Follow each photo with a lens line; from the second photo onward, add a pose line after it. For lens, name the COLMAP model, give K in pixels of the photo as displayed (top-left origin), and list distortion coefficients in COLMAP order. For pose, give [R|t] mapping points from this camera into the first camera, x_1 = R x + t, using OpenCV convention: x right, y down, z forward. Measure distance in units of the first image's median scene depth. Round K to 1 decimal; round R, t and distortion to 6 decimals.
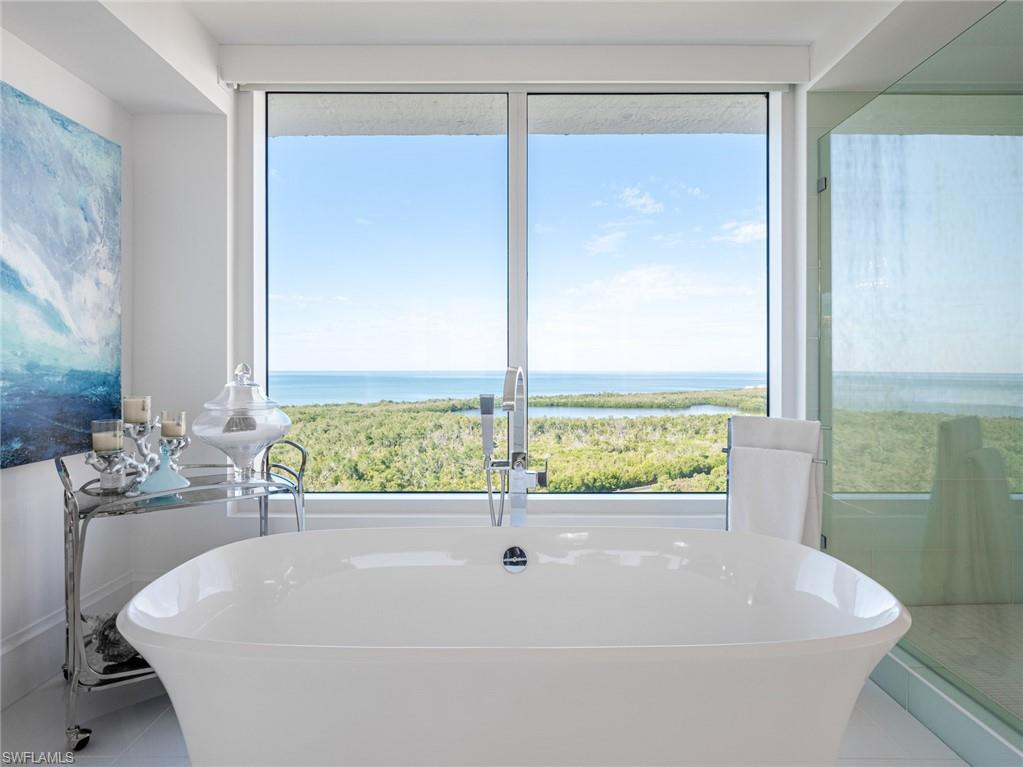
lens RADIAL K [[595.5, 0, 508.8], [0, 595.5, 373.2], [0, 0, 1]] dist [0.004314, 0.000443]
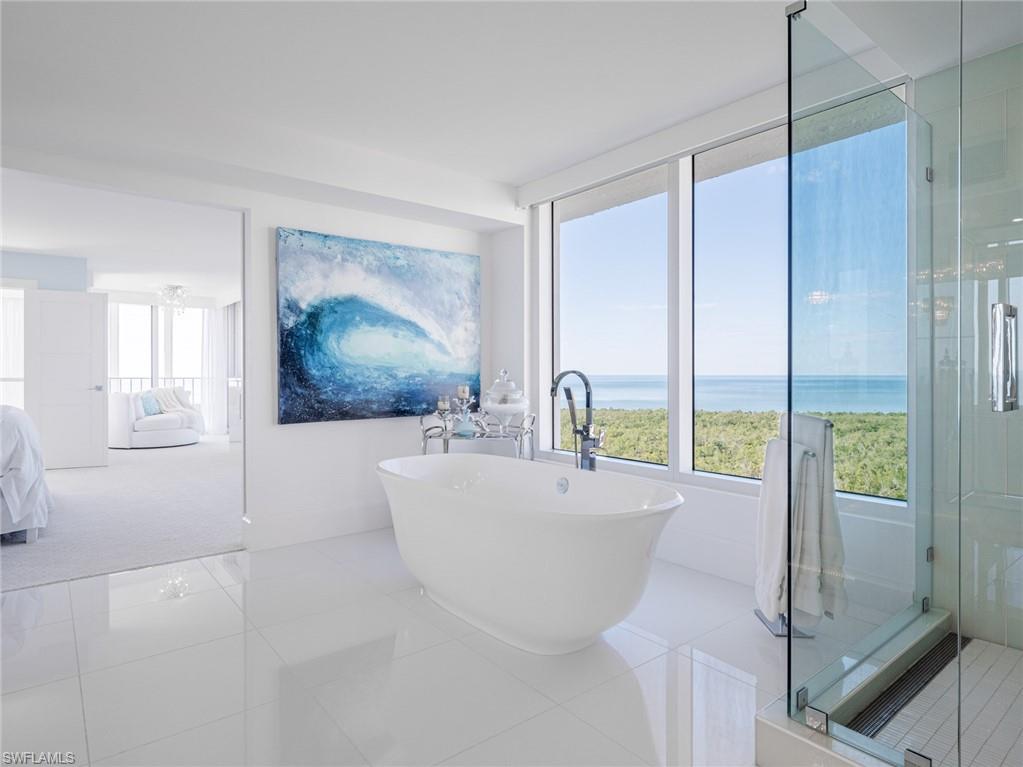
lens RADIAL K [[595.5, 0, 505.1], [0, 595.5, 379.2], [0, 0, 1]] dist [0.004314, 0.000443]
pose [[0.616661, 0.002749, -0.787224, 0.950134], [-0.001822, 0.999996, 0.002065, 0.011356], [0.787227, 0.000160, 0.616664, -0.120342]]
